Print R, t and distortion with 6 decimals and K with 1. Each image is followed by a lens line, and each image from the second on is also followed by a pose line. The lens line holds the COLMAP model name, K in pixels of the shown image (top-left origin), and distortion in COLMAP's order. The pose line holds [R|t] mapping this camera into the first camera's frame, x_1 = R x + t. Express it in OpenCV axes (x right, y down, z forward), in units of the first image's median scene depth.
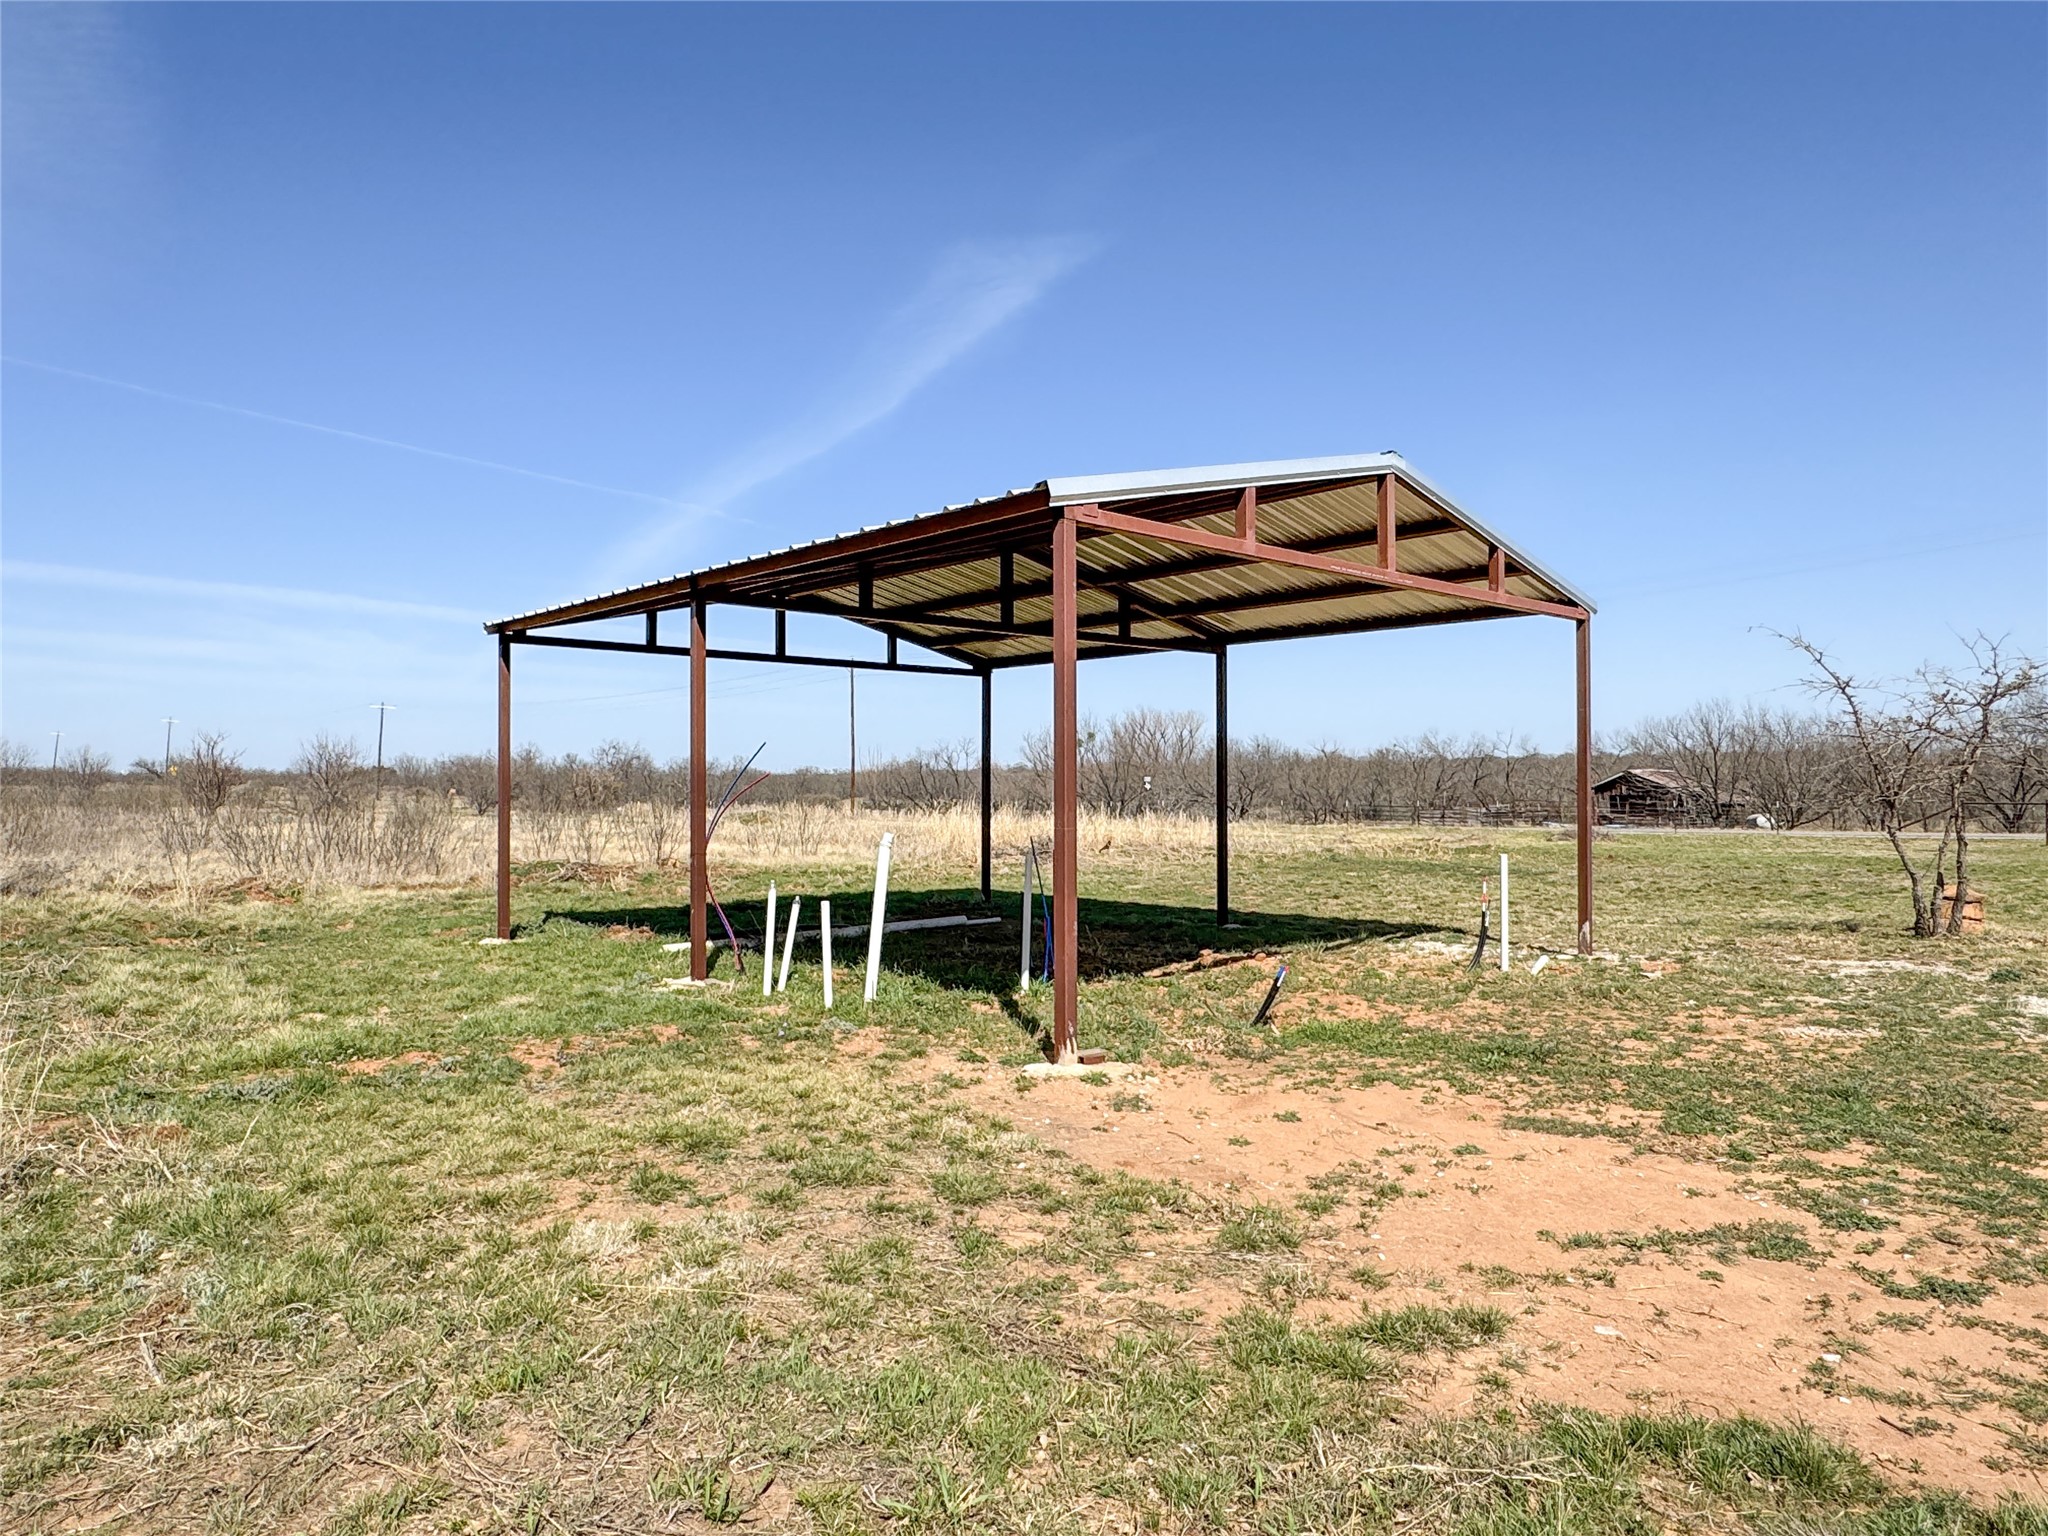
lens RADIAL K [[1279.3, 0, 1024.0], [0, 1279.3, 768.0], [0, 0, 1]] dist [0.001475, 0.000158]
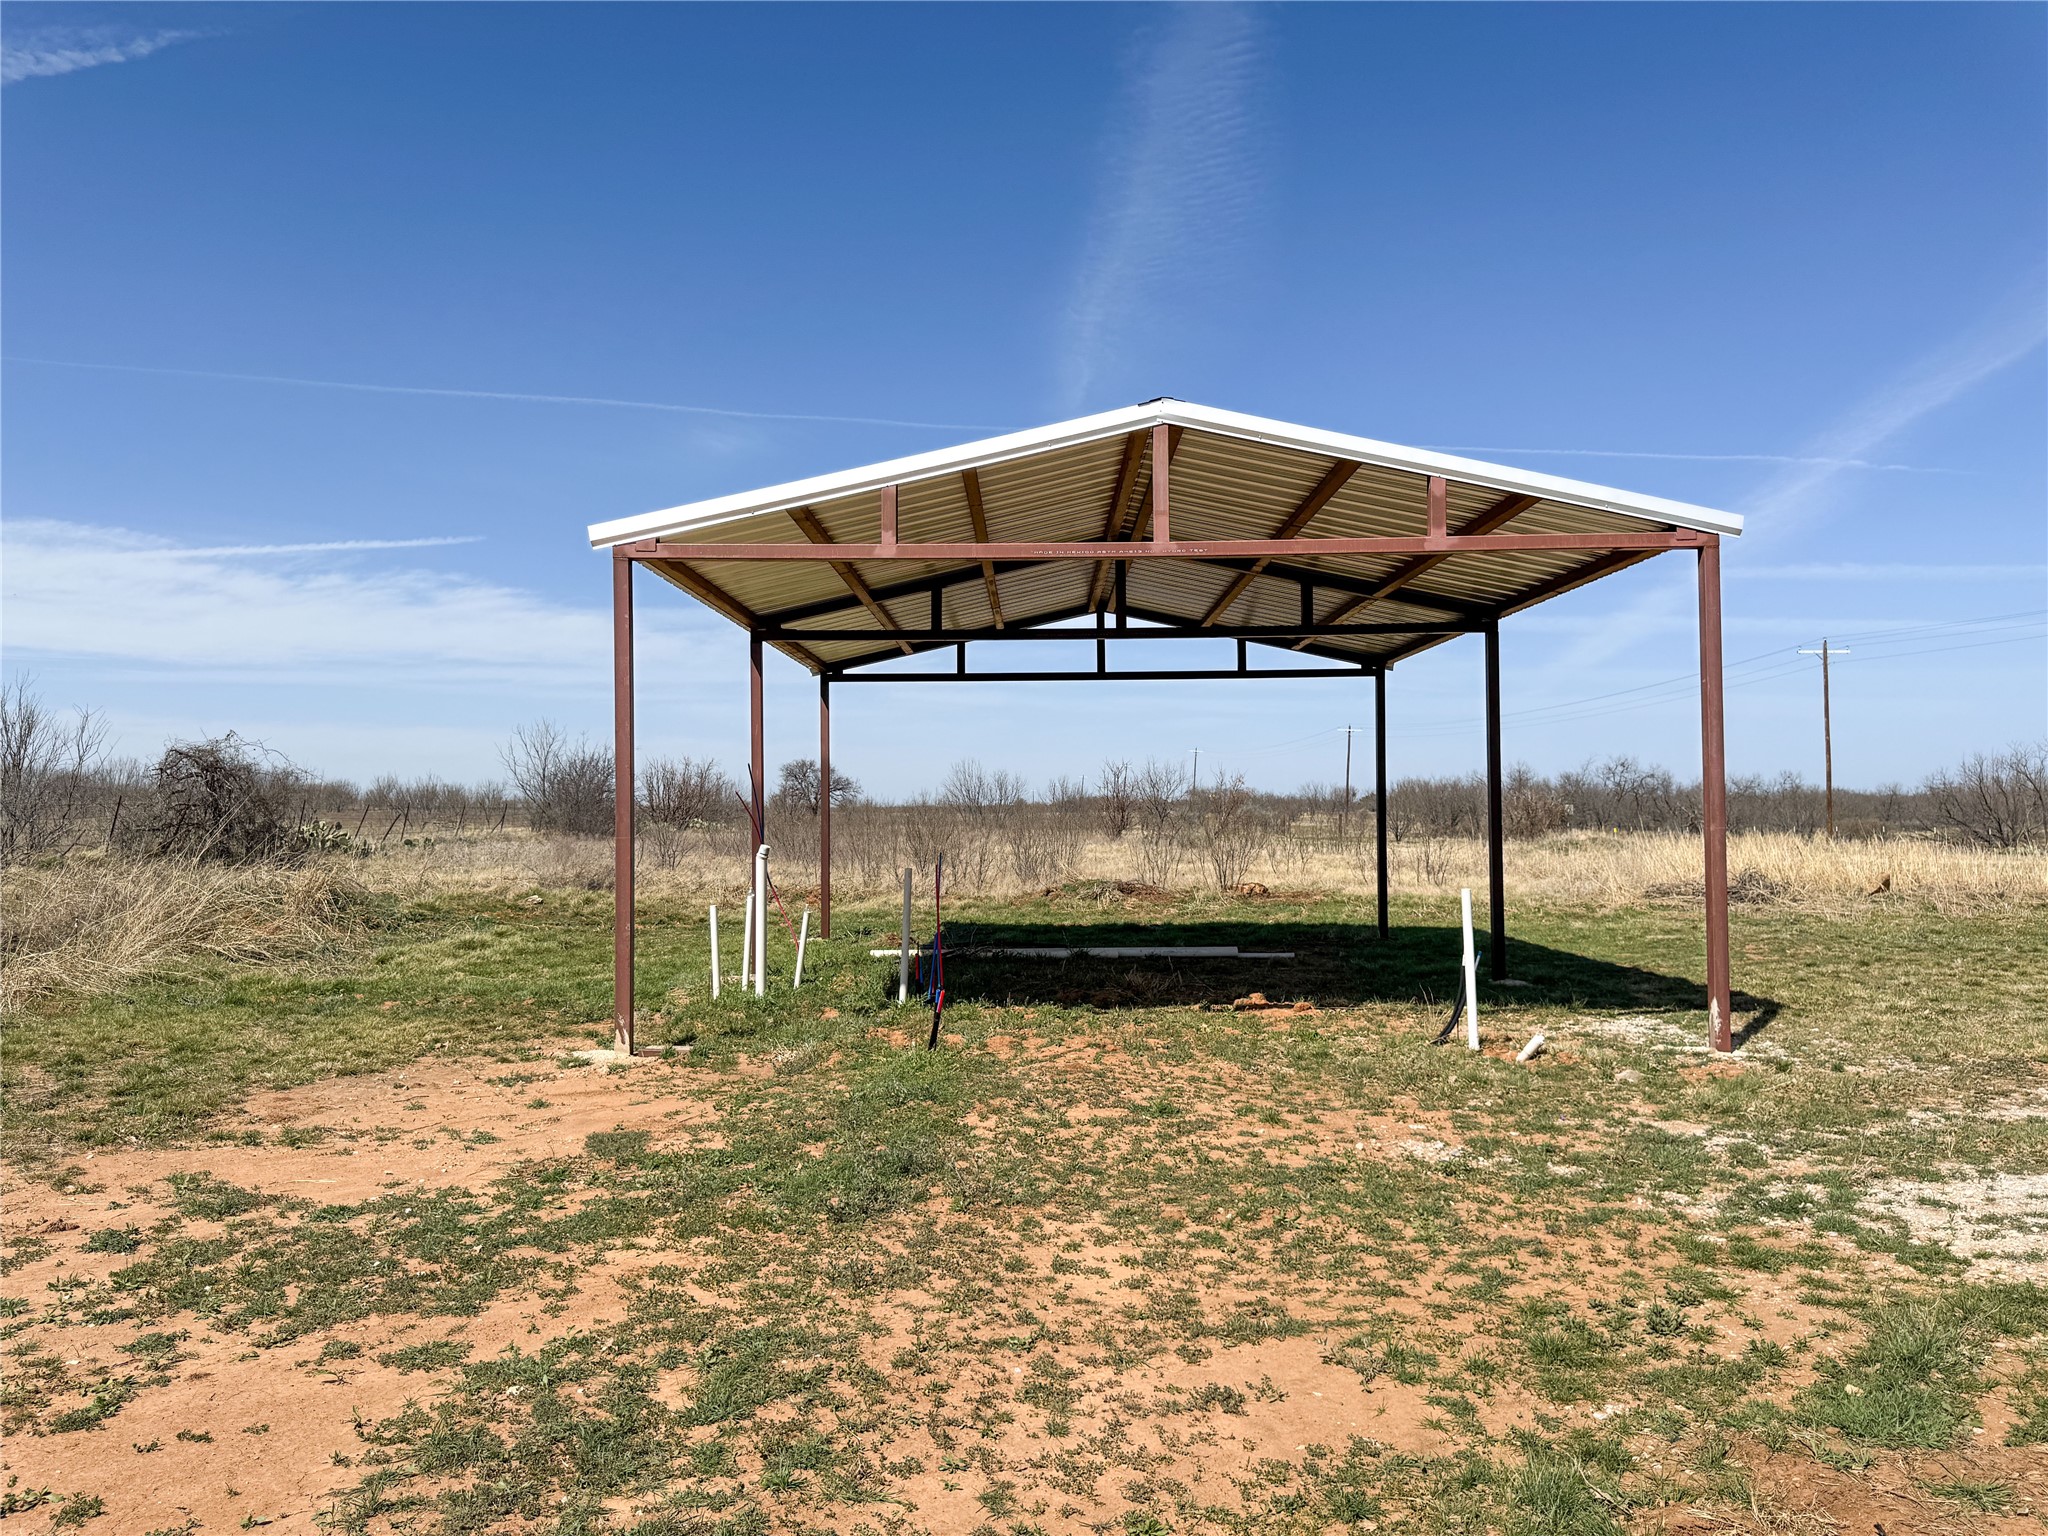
lens RADIAL K [[1433.9, 0, 1055.6], [0, 1433.9, 780.7], [0, 0, 1]] dist [0.007713, -0.064563]
pose [[0.738130, -0.021246, -0.674324, 0.548654], [0.015794, 0.999774, -0.014212, 0.011287], [0.674474, -0.000160, 0.738299, 0.165877]]
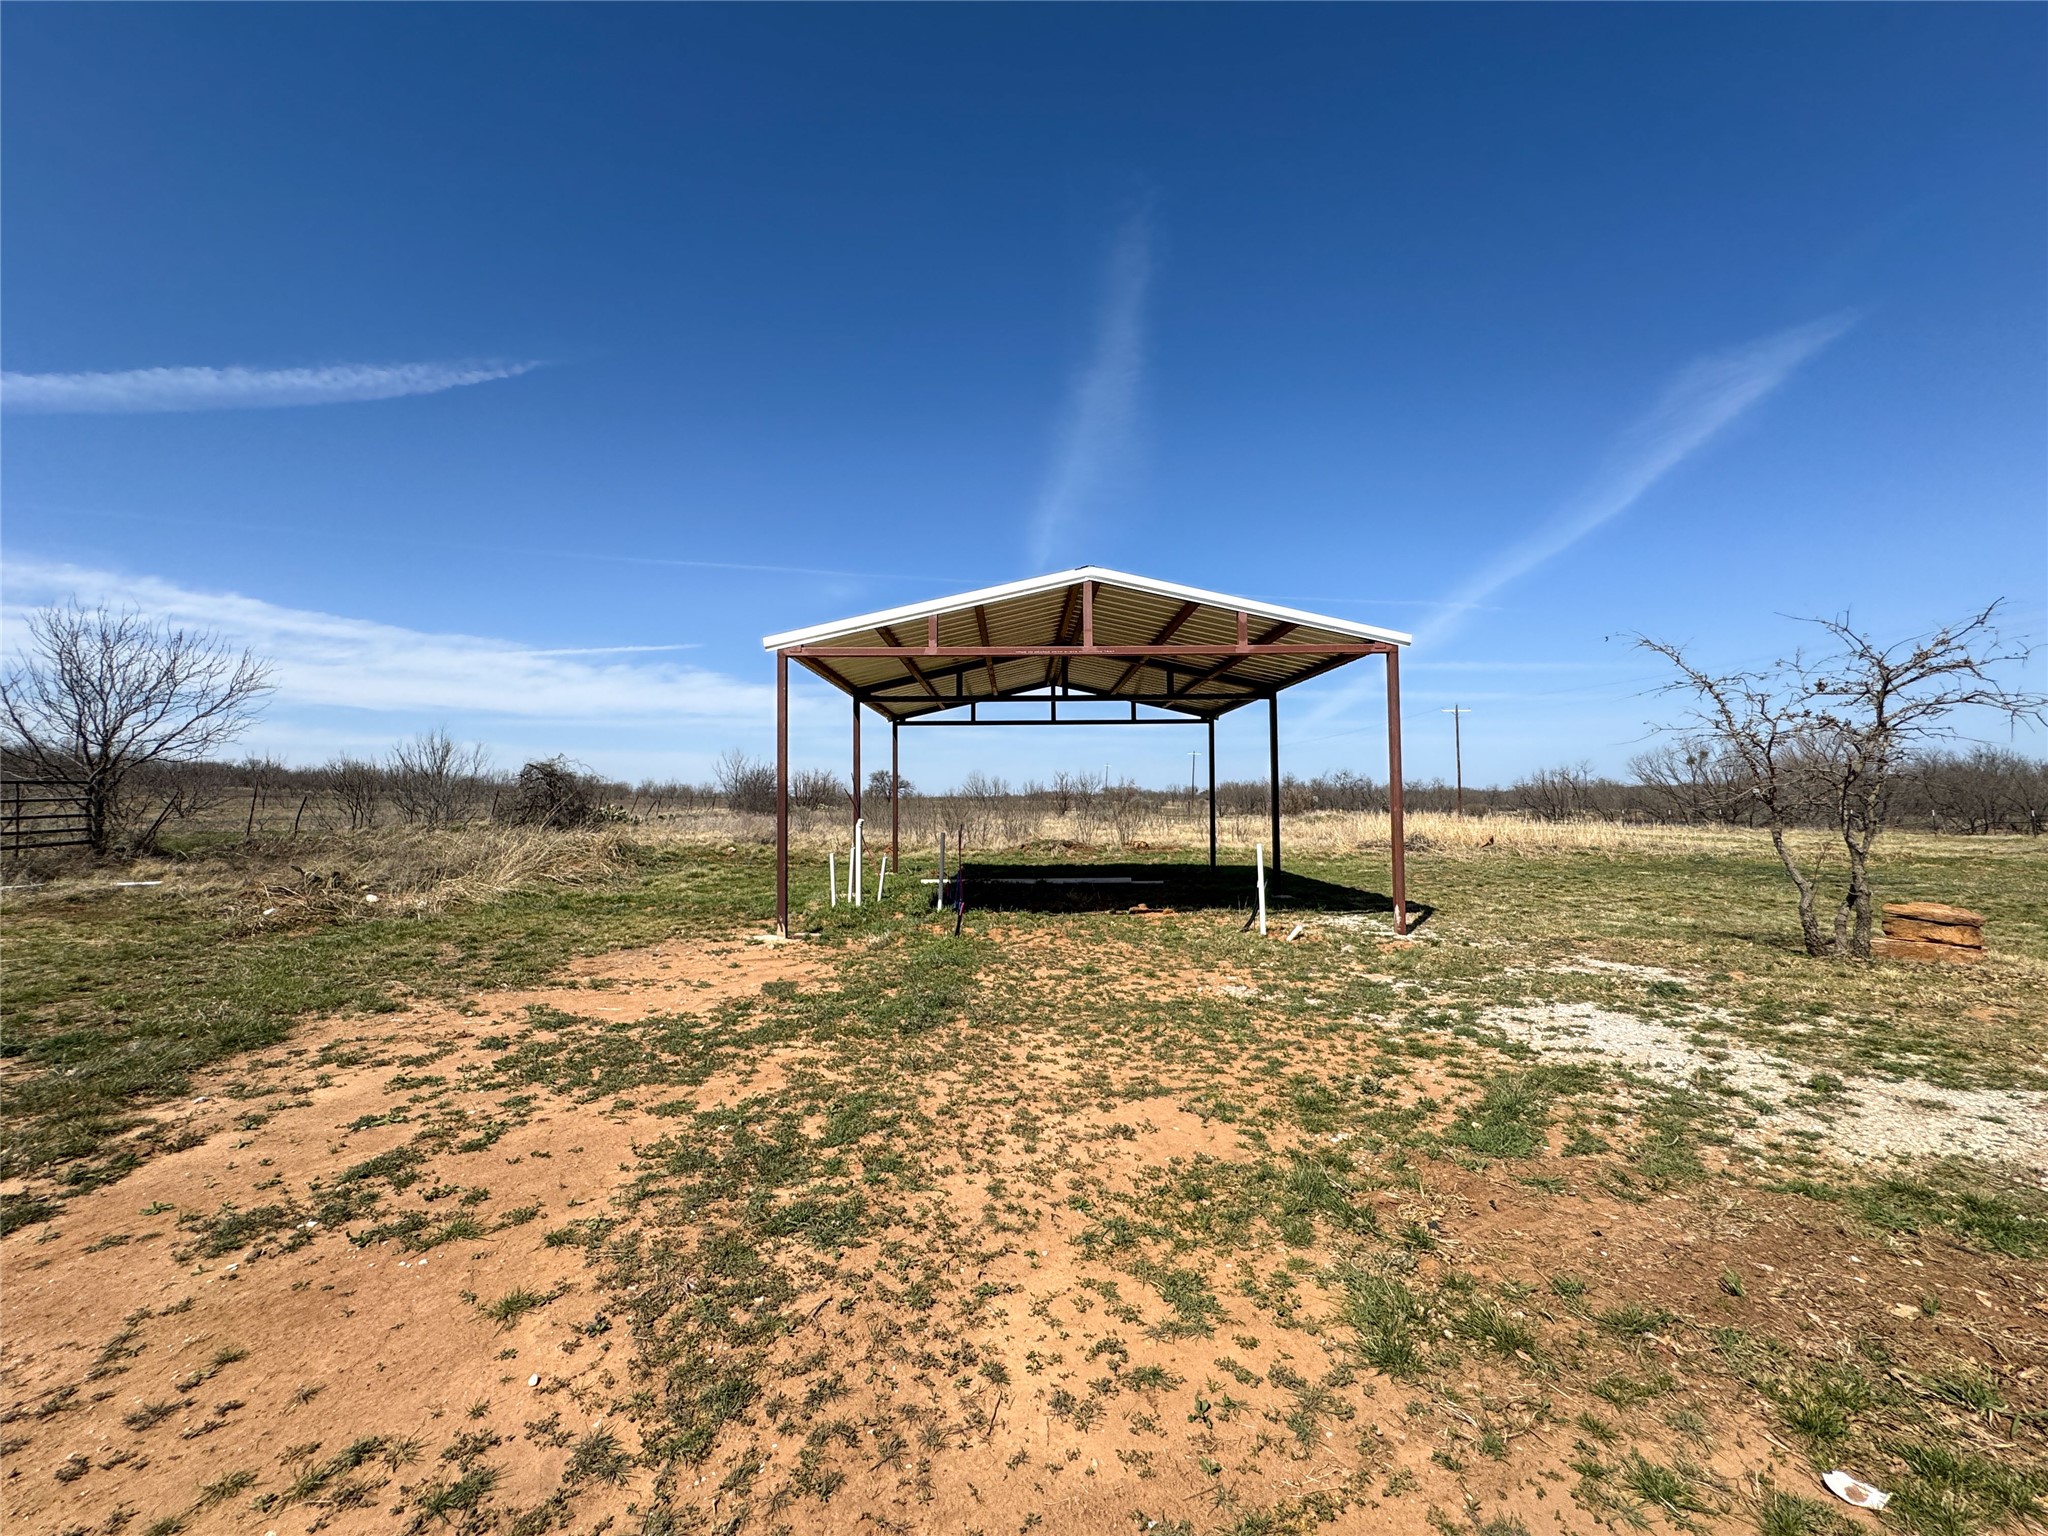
lens RADIAL K [[823.9, 0, 1003.7], [0, 823.9, 711.0], [0, 0, 1]] dist [-0.000432, -0.000059]
pose [[0.719087, -0.079998, -0.690300, 0.552797], [0.013614, 0.994783, -0.101103, 0.011390], [0.694786, 0.063305, 0.716425, 0.160957]]
